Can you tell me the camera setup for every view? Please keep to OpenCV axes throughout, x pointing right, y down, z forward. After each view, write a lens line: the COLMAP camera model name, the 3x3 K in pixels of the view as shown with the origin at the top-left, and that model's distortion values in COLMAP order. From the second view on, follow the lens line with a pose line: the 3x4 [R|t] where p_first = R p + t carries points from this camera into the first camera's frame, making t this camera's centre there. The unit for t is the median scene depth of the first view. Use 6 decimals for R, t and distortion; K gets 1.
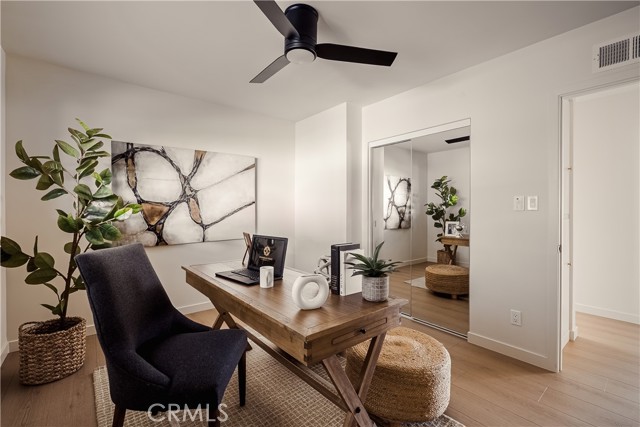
lens RADIAL K [[281.4, 0, 318.4], [0, 281.4, 211.6], [0, 0, 1]] dist [0.003285, 0.000323]
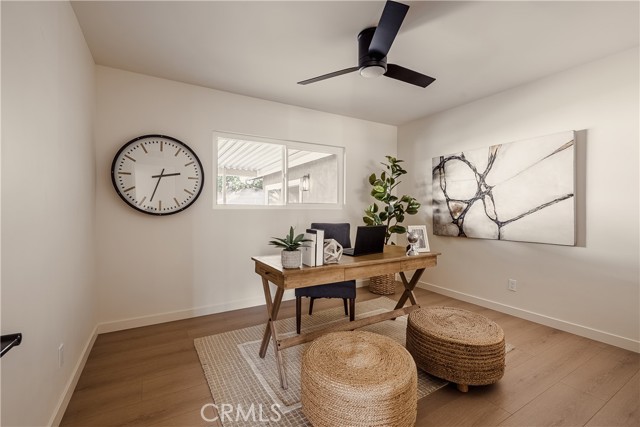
lens RADIAL K [[281.4, 0, 318.4], [0, 281.4, 211.6], [0, 0, 1]] dist [0.003285, 0.000323]
pose [[-0.146653, 0.012892, -0.989104, 0.675724], [-0.002296, 0.999908, 0.013373, 0.000653], [0.989185, 0.004232, -0.146610, 0.568976]]
